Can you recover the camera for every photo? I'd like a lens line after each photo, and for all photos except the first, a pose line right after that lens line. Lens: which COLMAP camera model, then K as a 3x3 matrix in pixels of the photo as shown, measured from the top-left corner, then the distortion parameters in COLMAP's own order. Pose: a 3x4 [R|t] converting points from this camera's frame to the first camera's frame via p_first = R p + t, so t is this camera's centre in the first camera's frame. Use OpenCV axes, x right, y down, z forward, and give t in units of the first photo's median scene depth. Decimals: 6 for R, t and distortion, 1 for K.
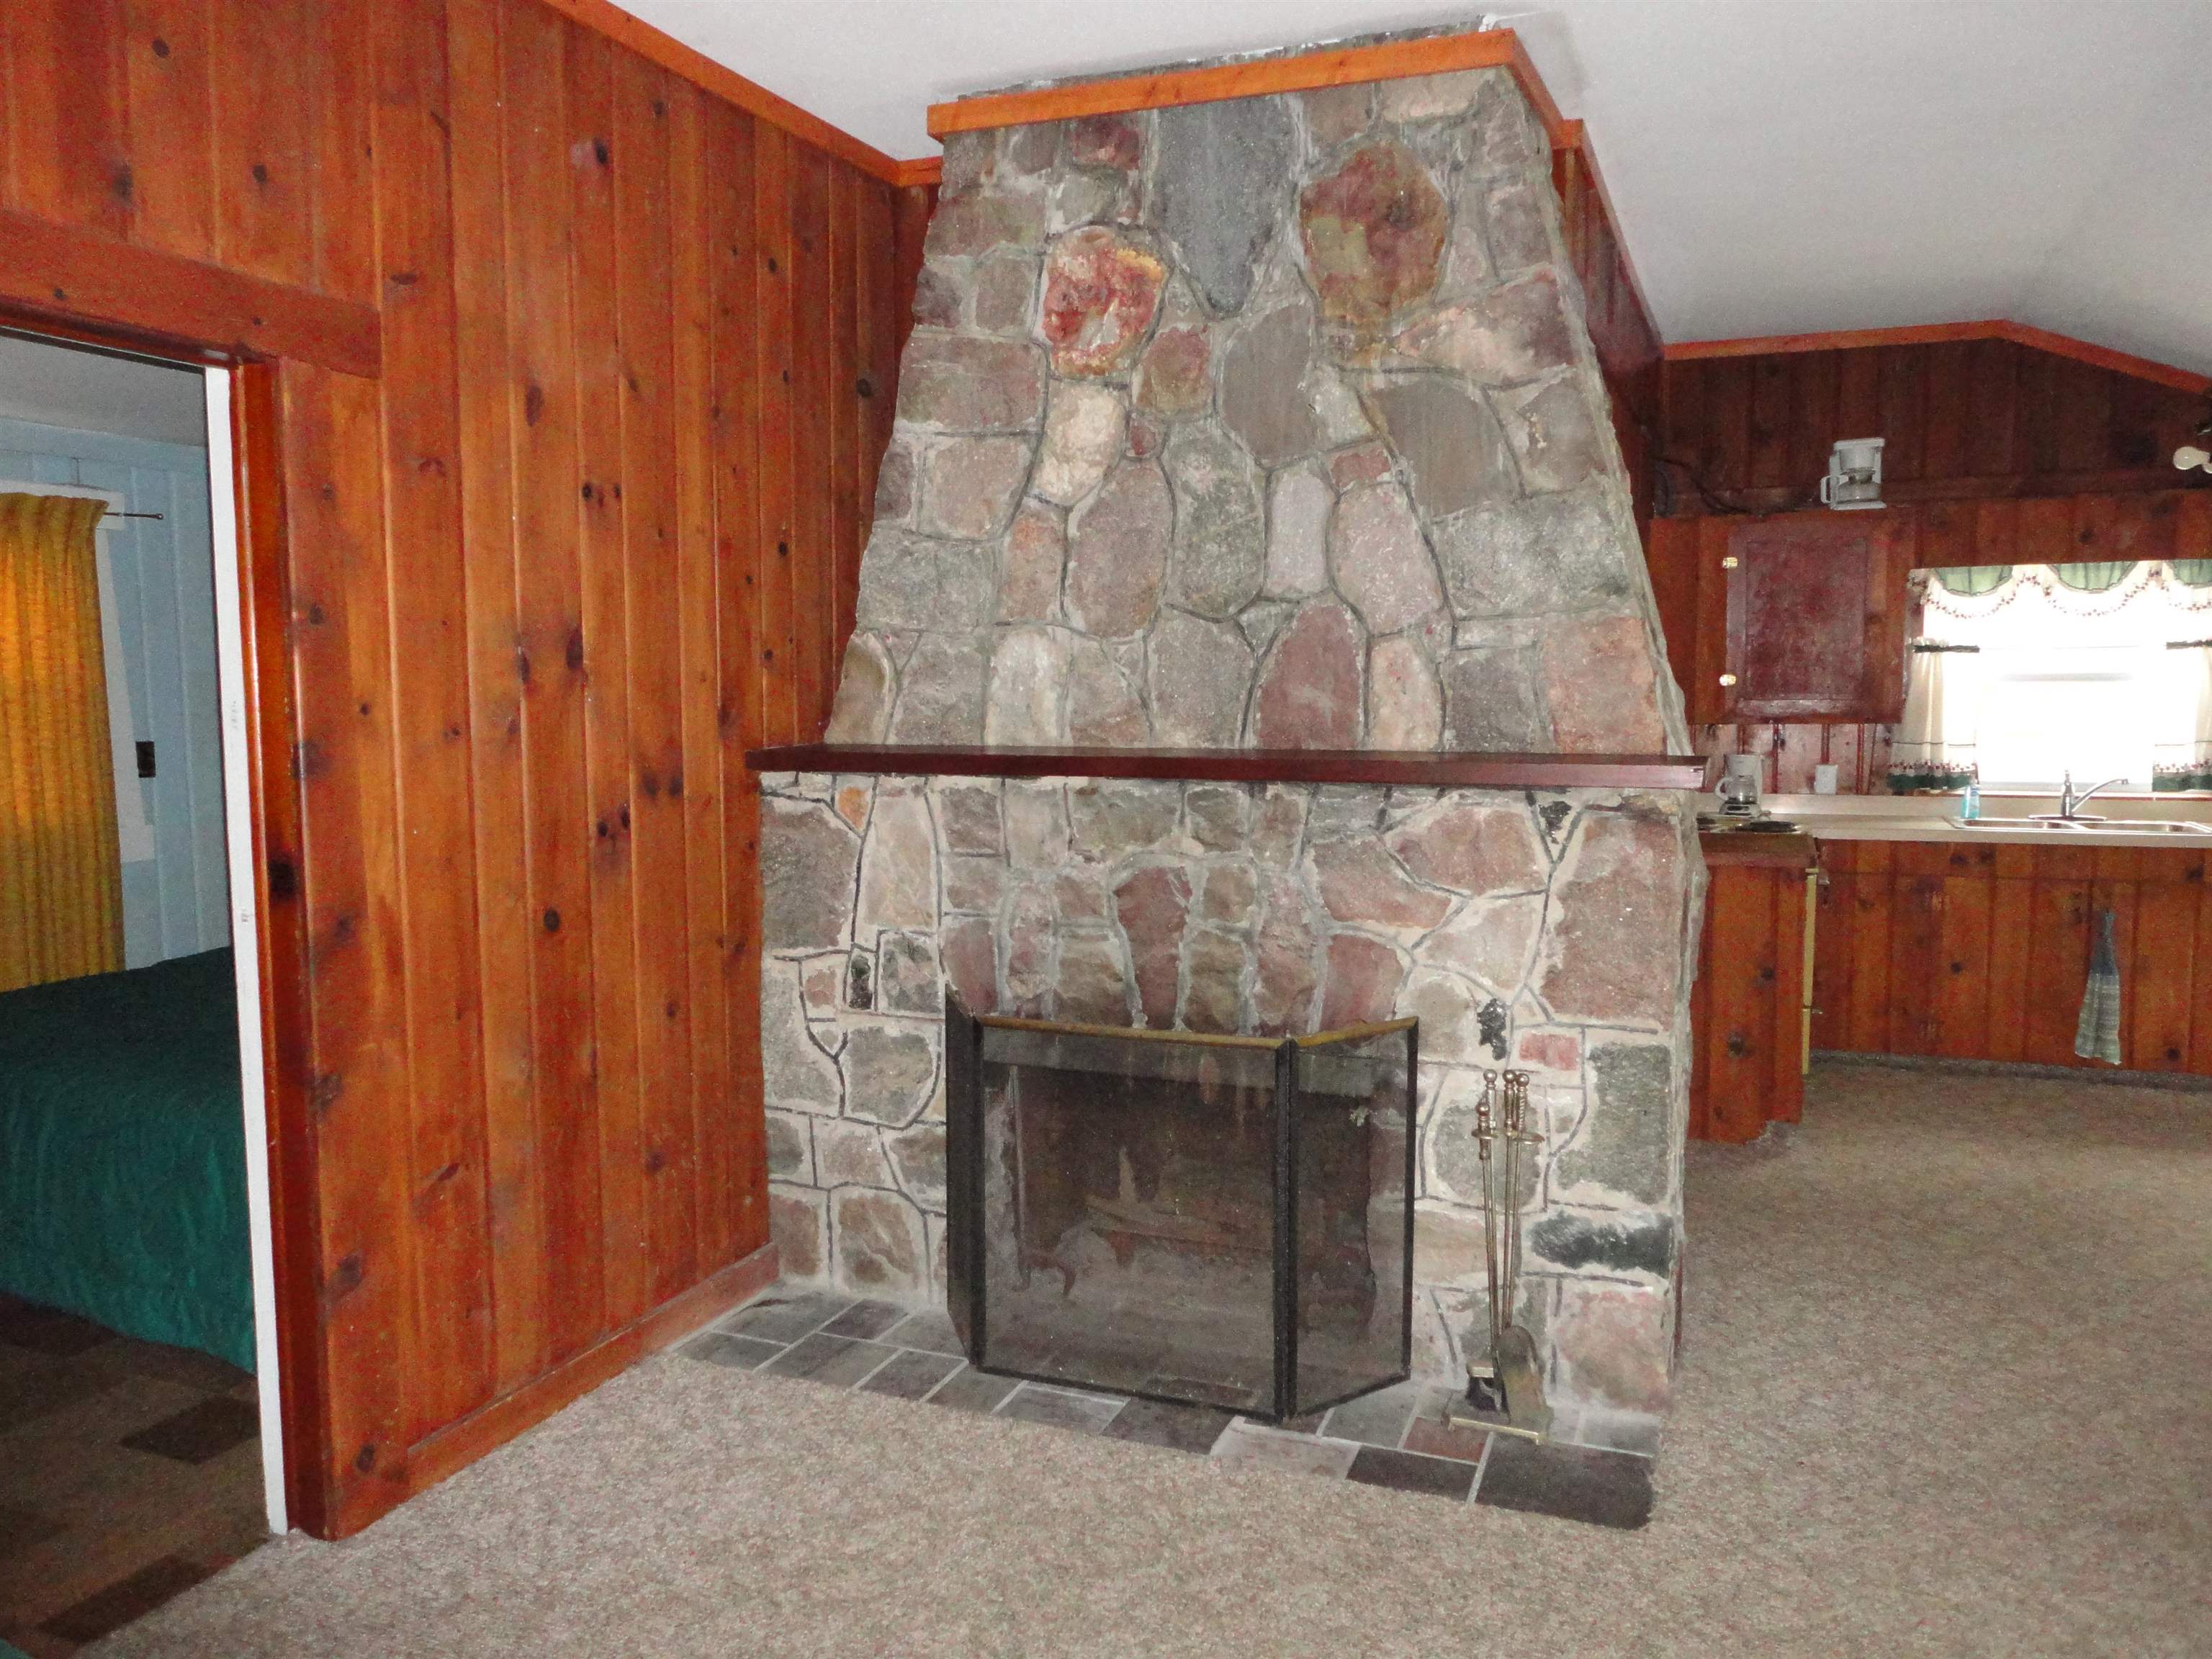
lens RADIAL K [[1623.3, 0, 1106.8], [0, 1623.3, 834.1], [0, 0, 1]] dist [0.004633, 0.005779]
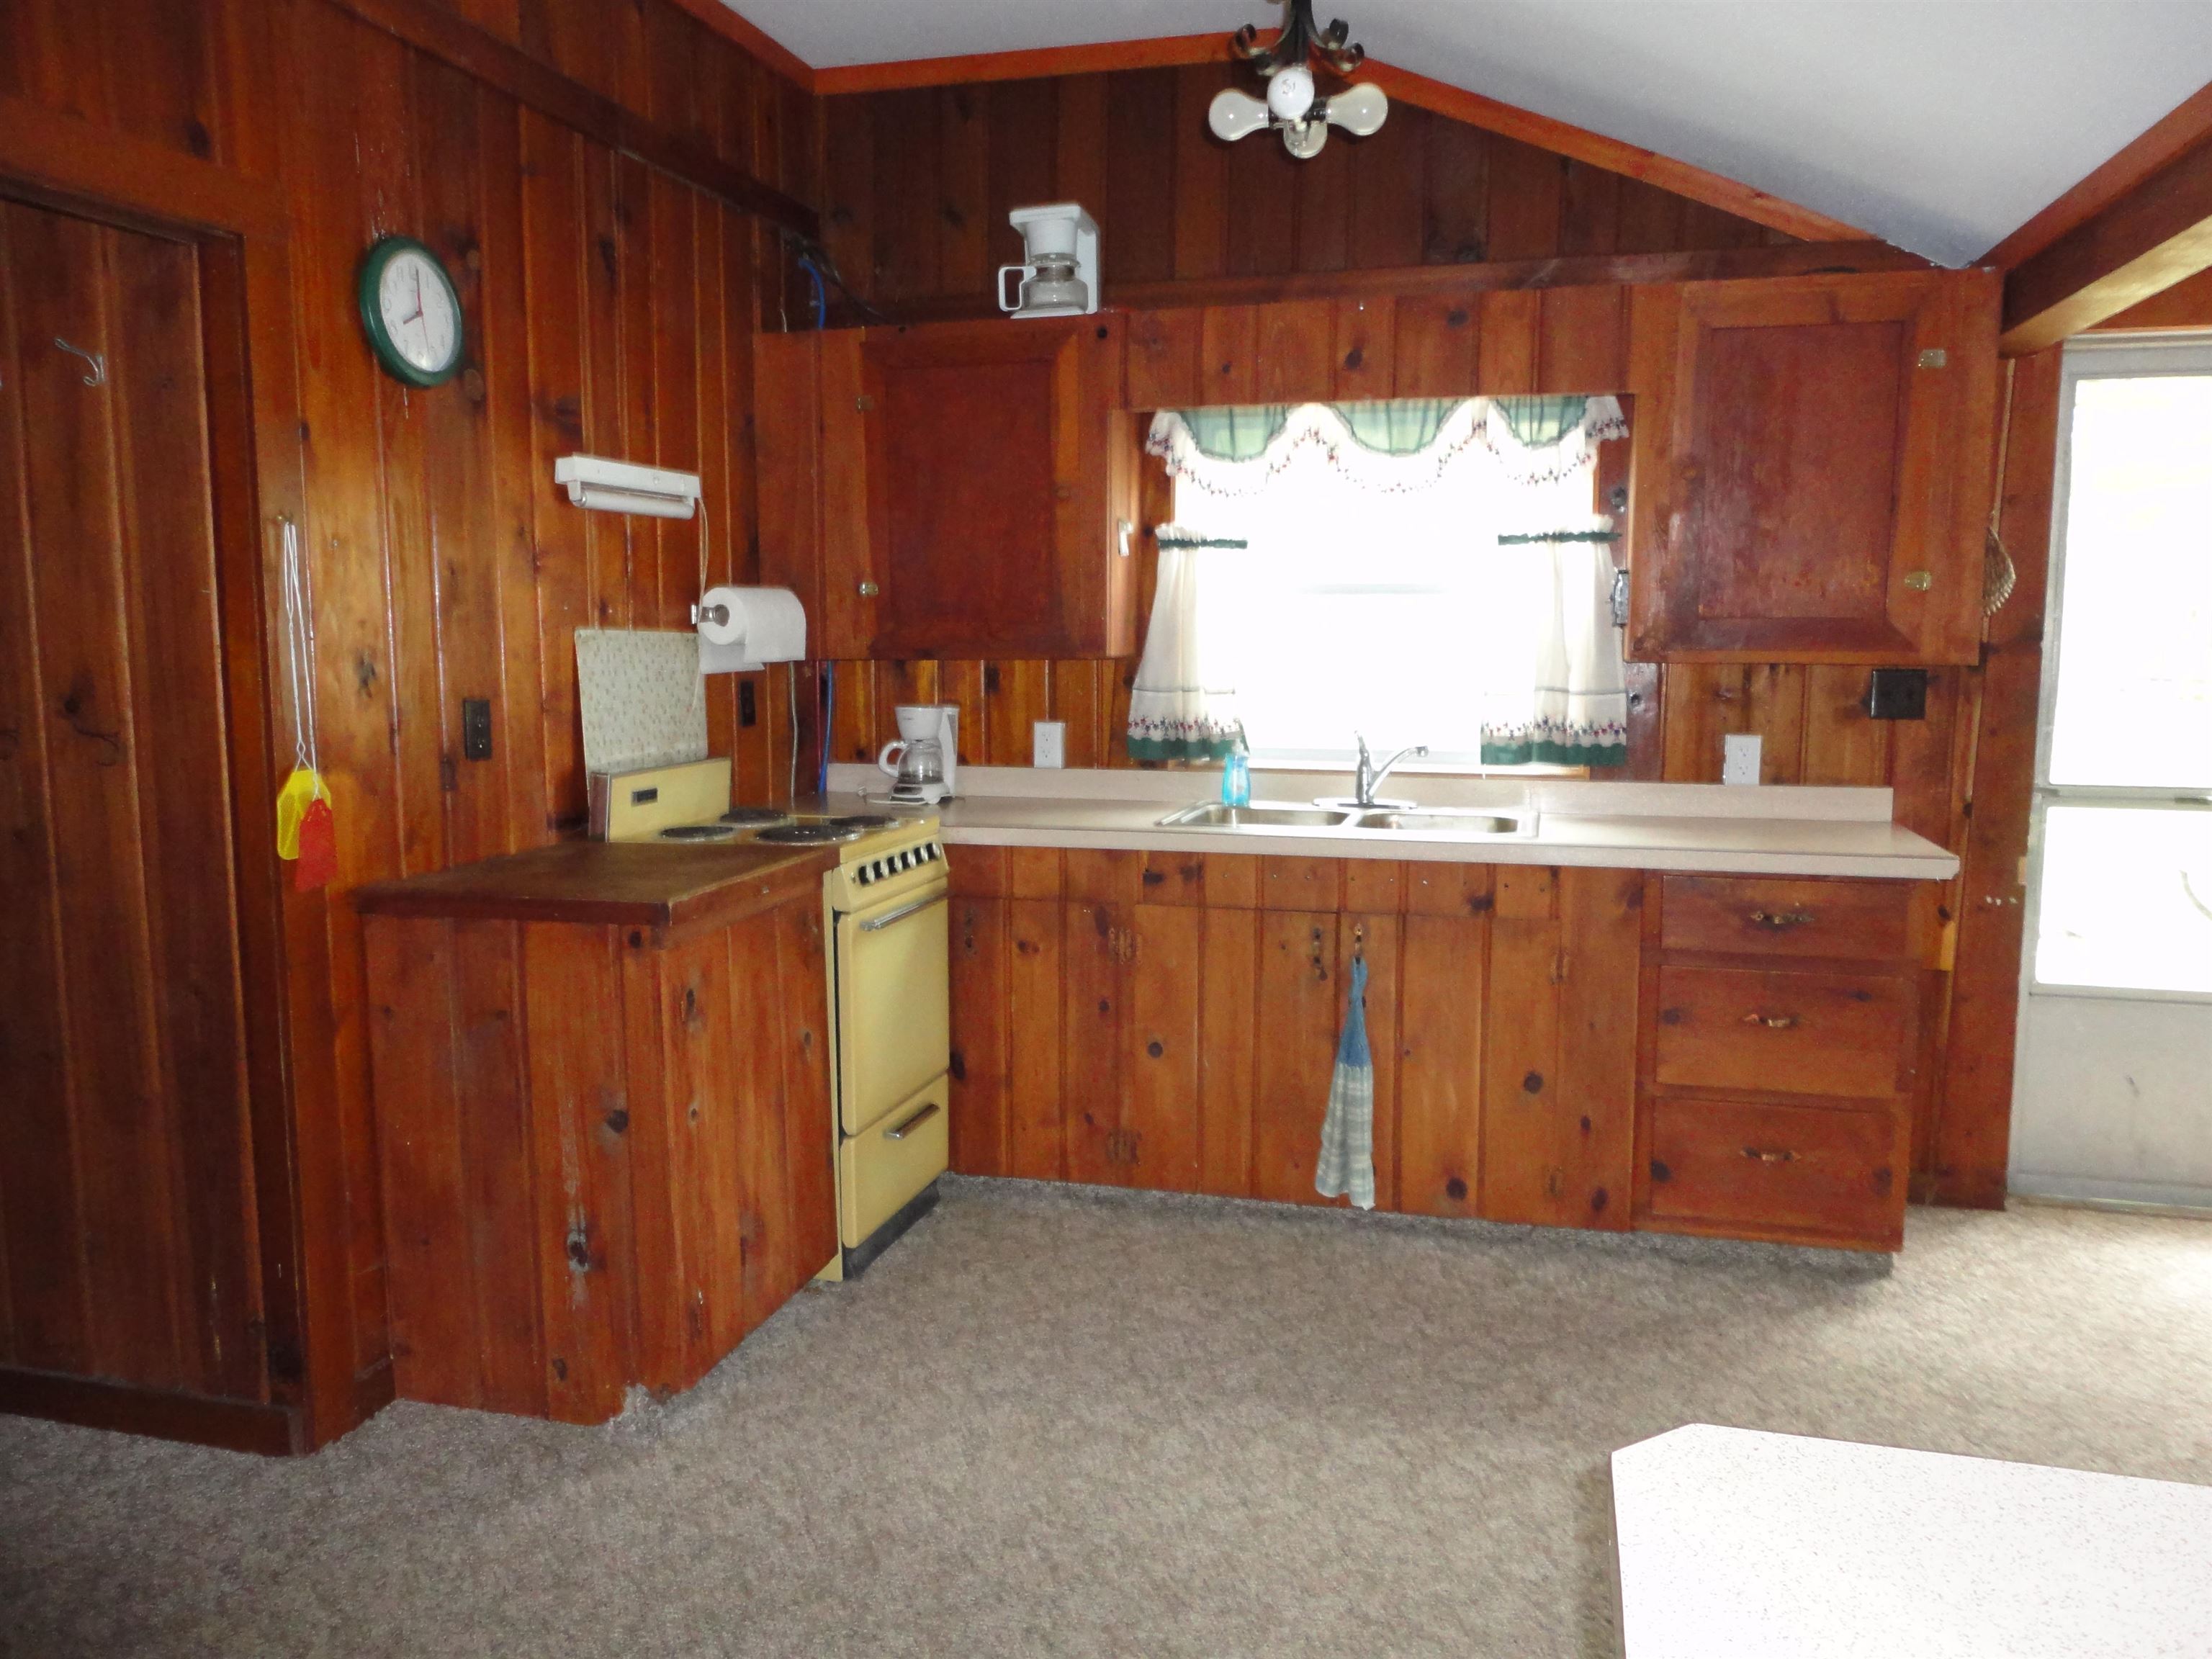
lens RADIAL K [[1623.3, 0, 1104.3], [0, 1623.3, 827.3], [0, 0, 1]] dist [0.004633, 0.005779]
pose [[0.993176, -0.007181, 0.116408, 0.419603], [0.003467, 0.999479, 0.032080, -0.022660], [-0.116577, -0.031458, 0.992683, 0.374397]]
